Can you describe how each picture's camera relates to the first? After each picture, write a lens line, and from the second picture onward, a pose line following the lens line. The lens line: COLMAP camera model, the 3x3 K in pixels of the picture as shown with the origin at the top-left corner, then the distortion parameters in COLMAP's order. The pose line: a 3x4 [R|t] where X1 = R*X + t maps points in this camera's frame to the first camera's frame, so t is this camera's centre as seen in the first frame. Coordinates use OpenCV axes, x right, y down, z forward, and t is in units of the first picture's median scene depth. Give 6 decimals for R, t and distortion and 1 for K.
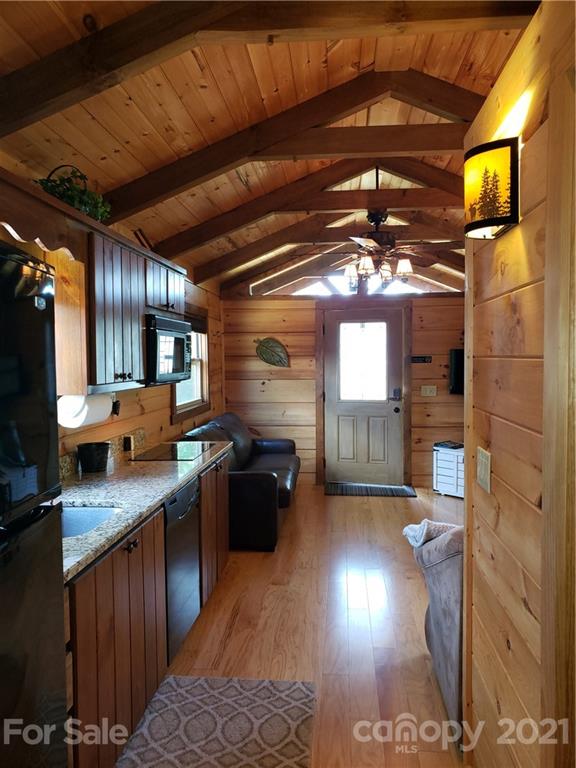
lens RADIAL K [[571.9, 0, 306.4], [0, 571.9, 385.2], [0, 0, 1]] dist [0.009629, -0.005227]
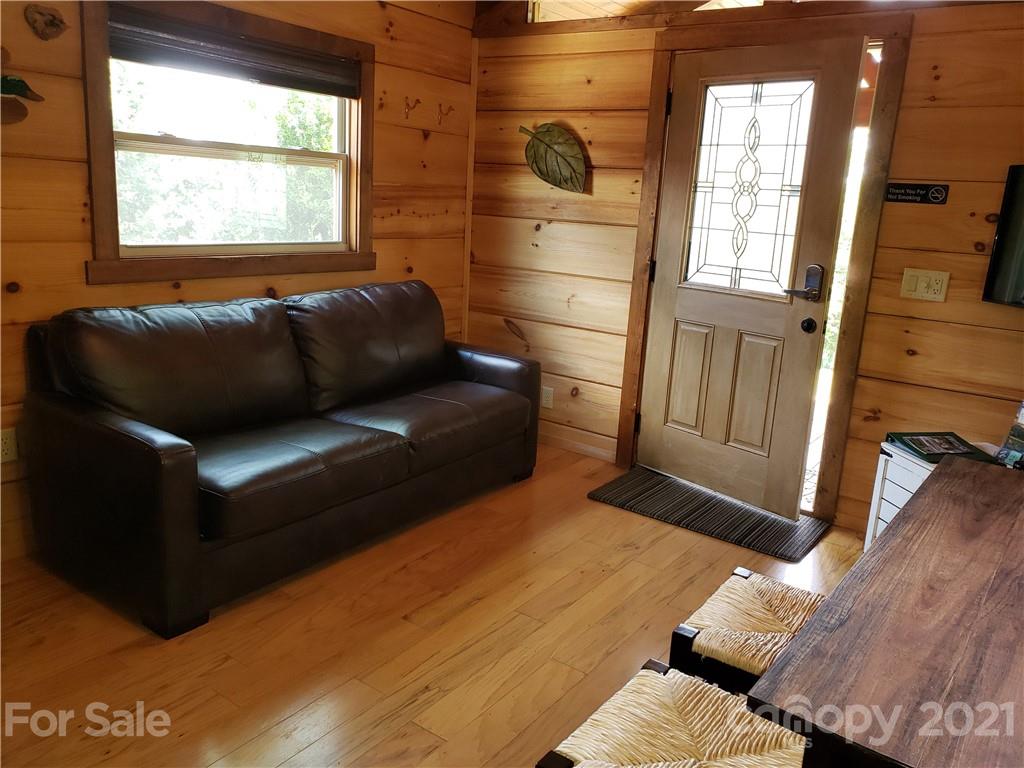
lens RADIAL K [[790.0, 0, 530.1], [0, 790.0, 383.2], [0, 0, 1]] dist [0.065487, -0.101523]
pose [[0.863679, 0.174442, -0.472894, 0.244955], [-0.093713, 0.977418, 0.189397, -0.001179], [0.495254, -0.119262, 0.860523, 0.440508]]
